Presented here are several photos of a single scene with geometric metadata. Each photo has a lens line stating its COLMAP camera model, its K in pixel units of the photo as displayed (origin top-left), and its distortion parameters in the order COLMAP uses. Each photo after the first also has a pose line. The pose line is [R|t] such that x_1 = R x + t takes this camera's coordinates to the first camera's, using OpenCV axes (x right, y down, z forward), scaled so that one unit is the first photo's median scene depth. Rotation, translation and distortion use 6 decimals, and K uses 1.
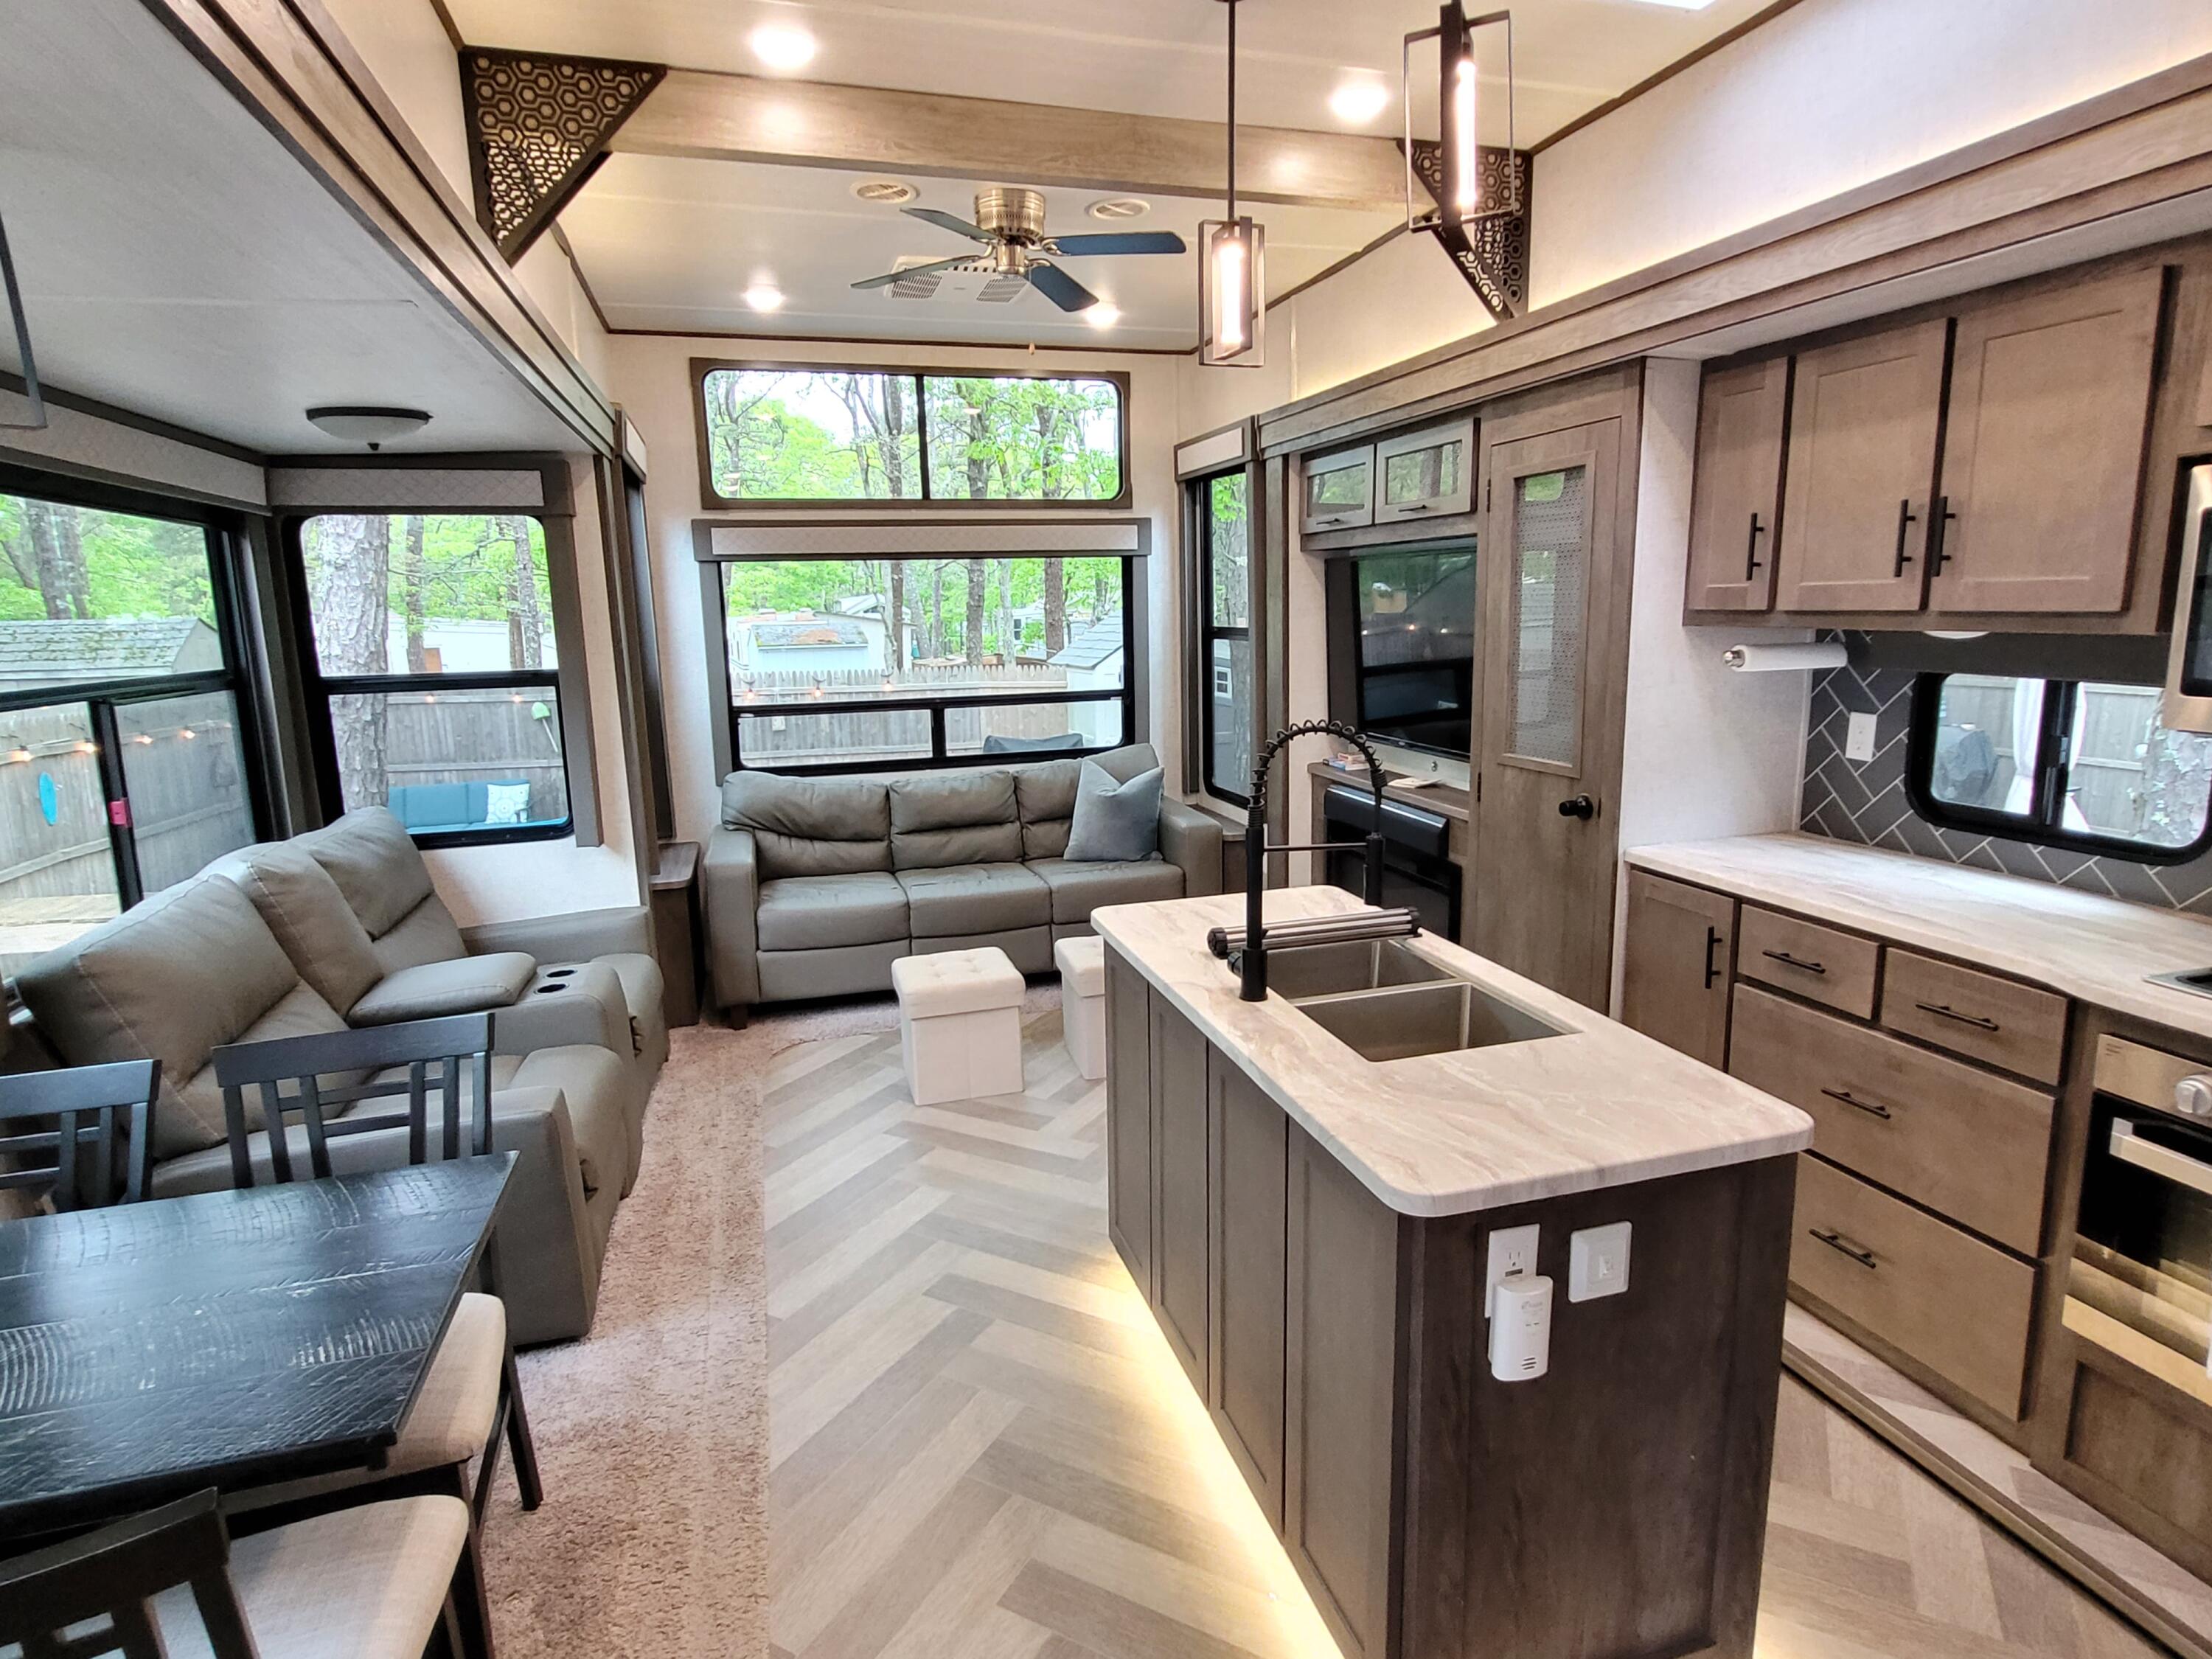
lens RADIAL K [[1177.5, 0, 1106.0], [0, 1177.5, 829.5], [0, 0, 1]] dist [0.004166, -0.000618]
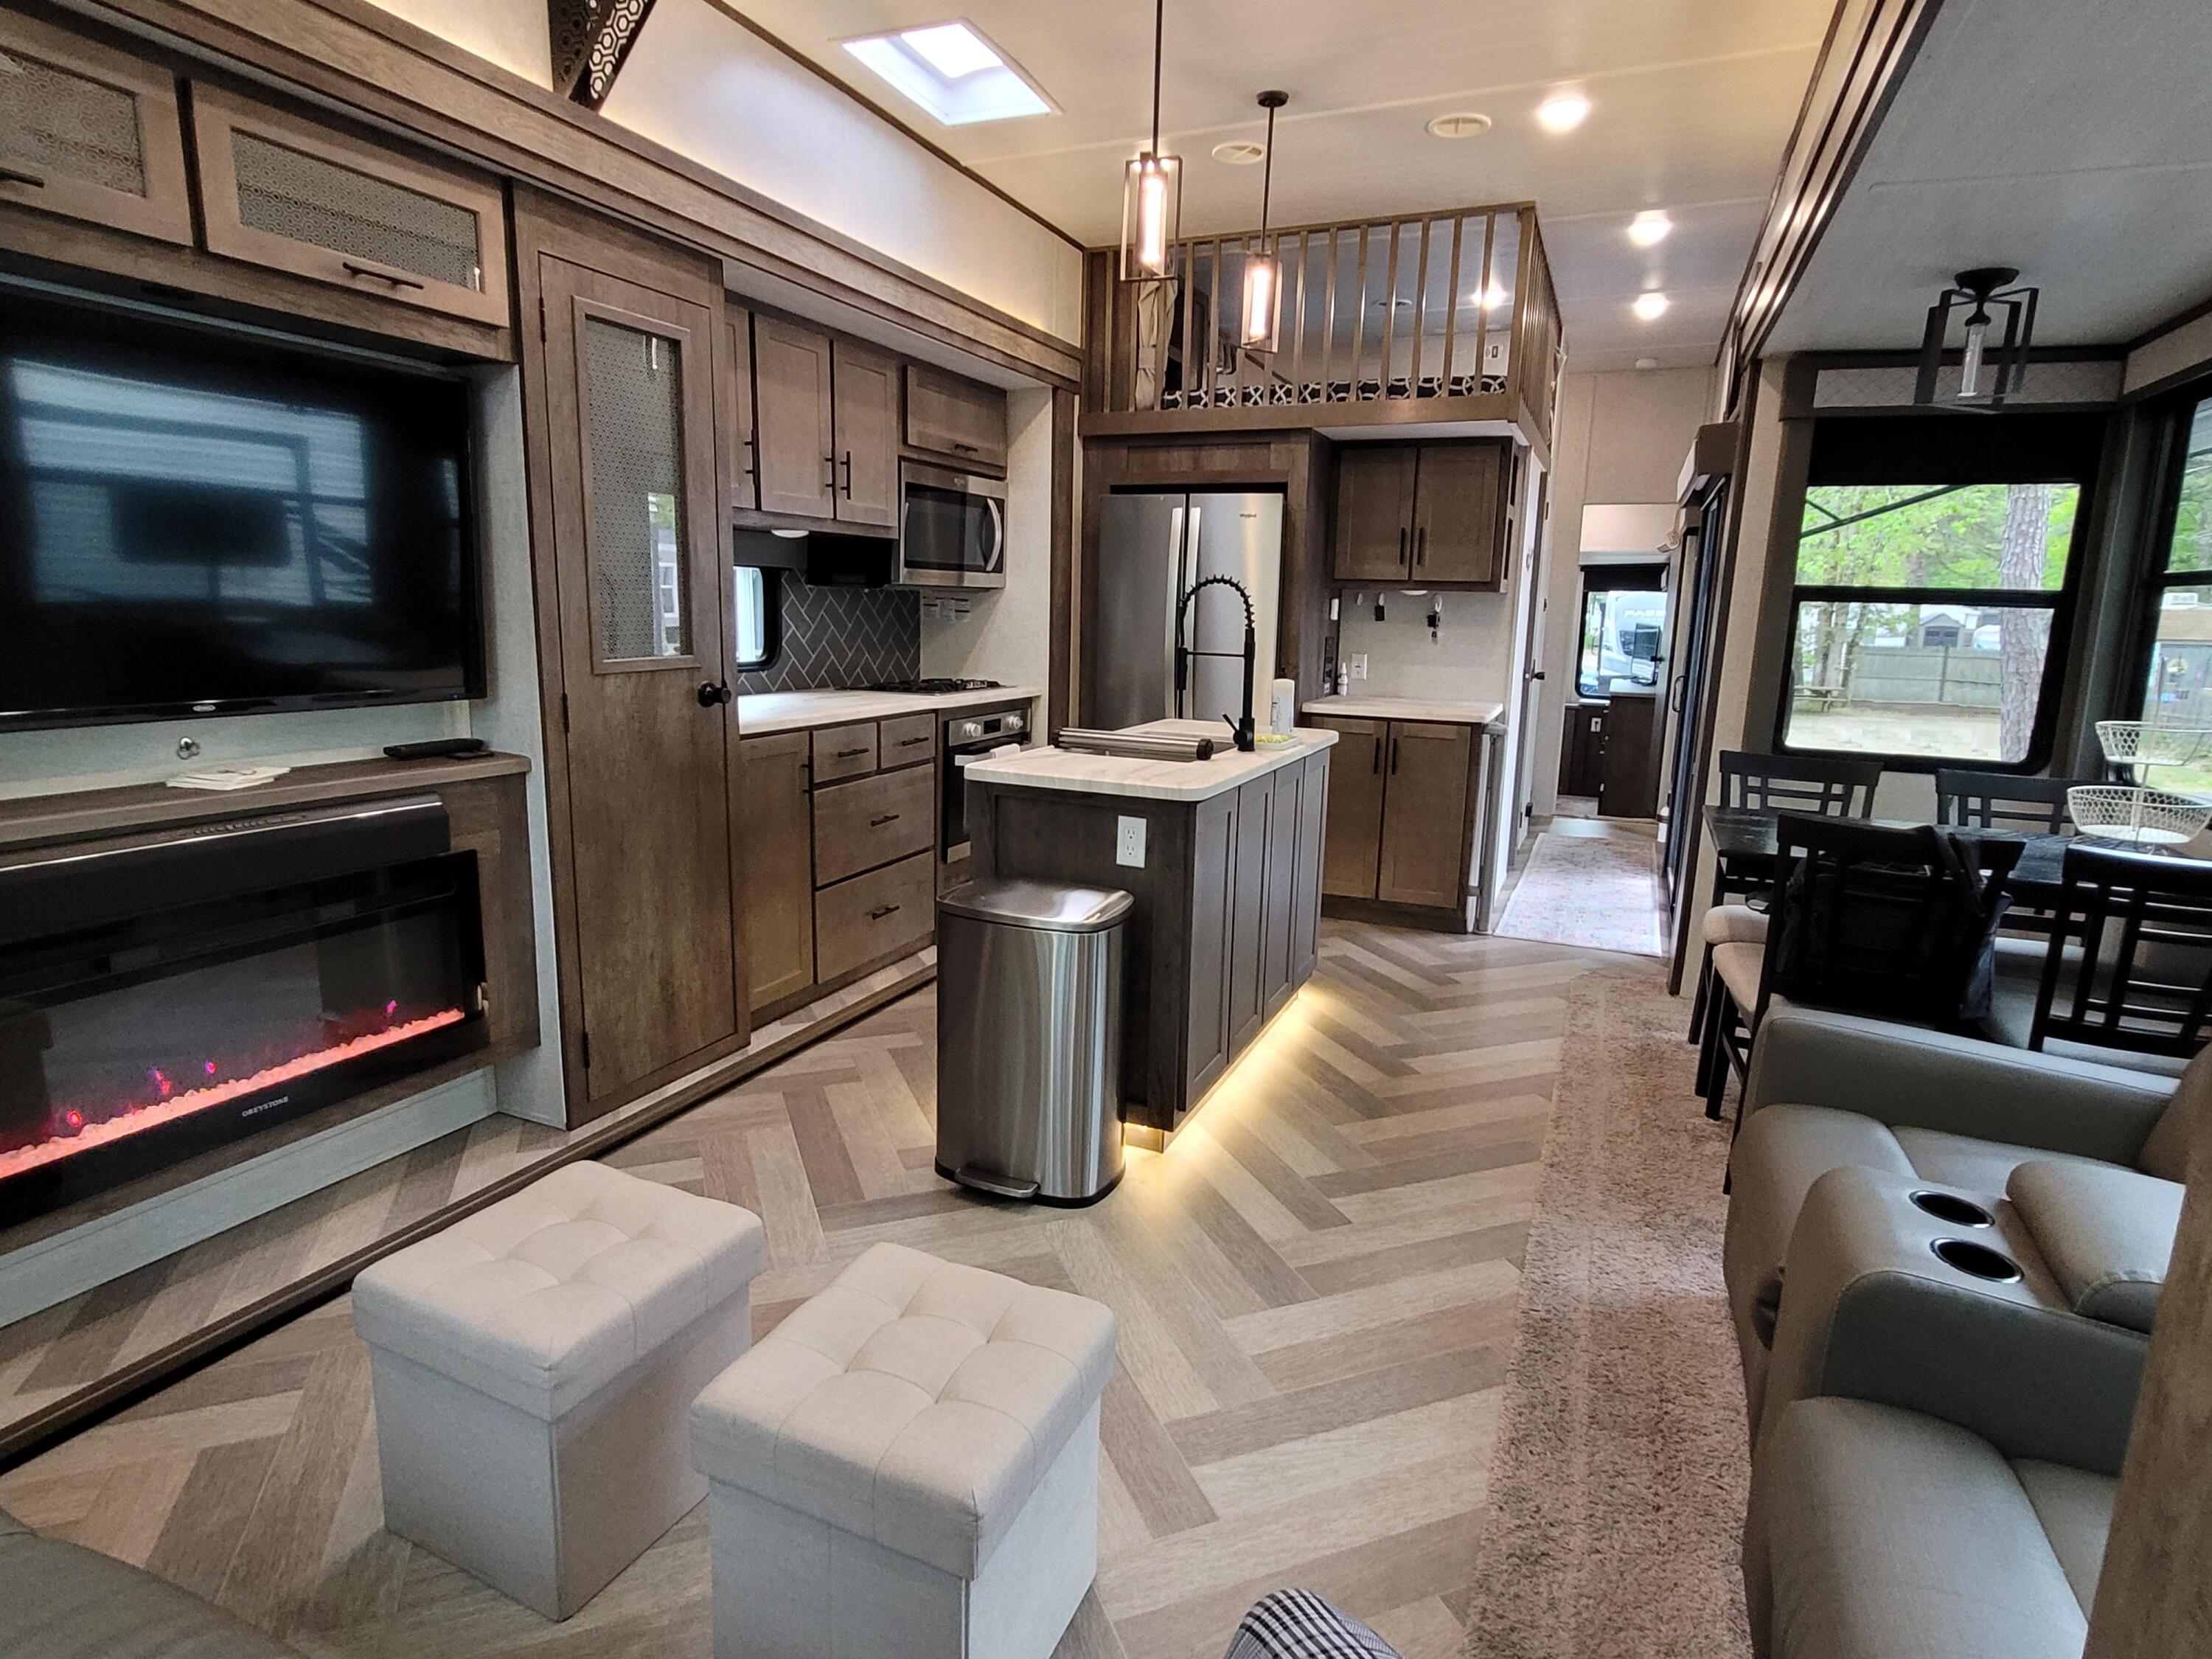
lens RADIAL K [[1177.5, 0, 1106.0], [0, 1177.5, 829.5], [0, 0, 1]] dist [0.004166, -0.000618]
pose [[-0.763372, -0.122350, 0.634266, -0.570081], [0.111741, 0.942084, 0.316214, -0.214525], [-0.636220, 0.312262, -0.705490, 1.720179]]
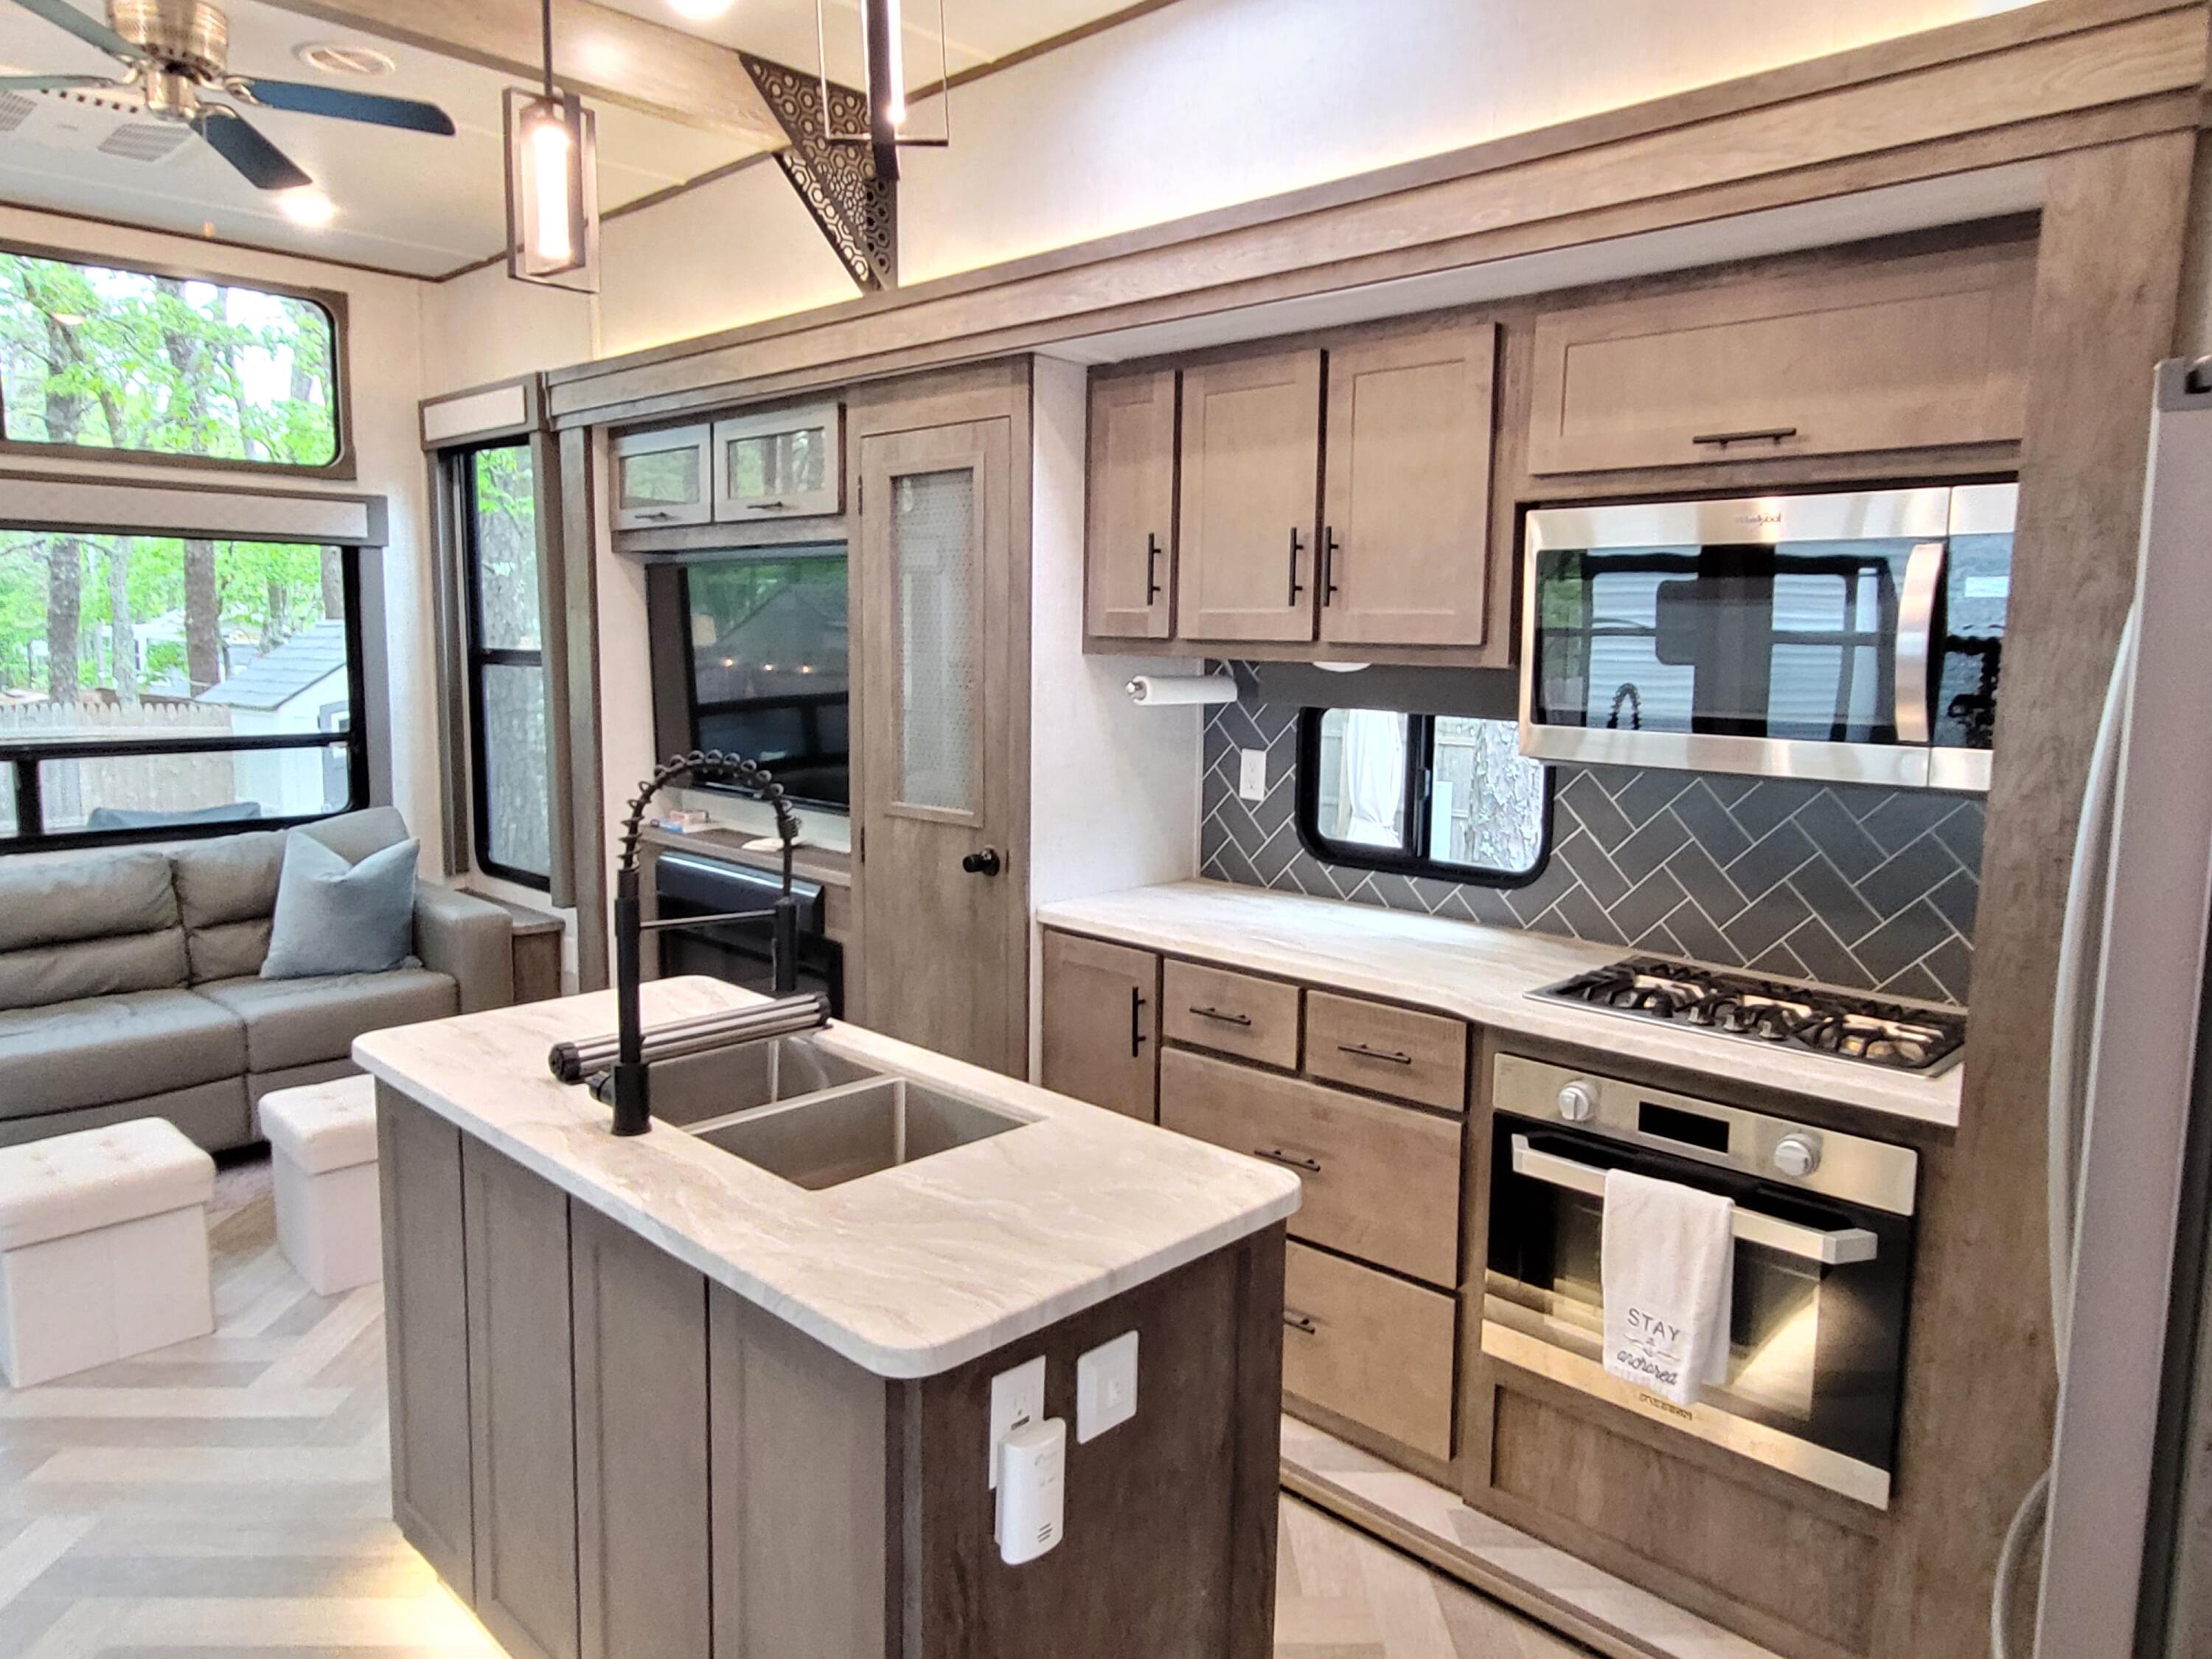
lens RADIAL K [[1448.4, 0, 1112.6], [0, 1448.4, 822.5], [0, 0, 1]] dist [0.001120, 0.001515]
pose [[0.869292, -0.028718, 0.493464, -0.041734], [0.059369, 0.997150, -0.046555, 0.008551], [-0.490720, 0.069766, 0.868520, 0.042921]]
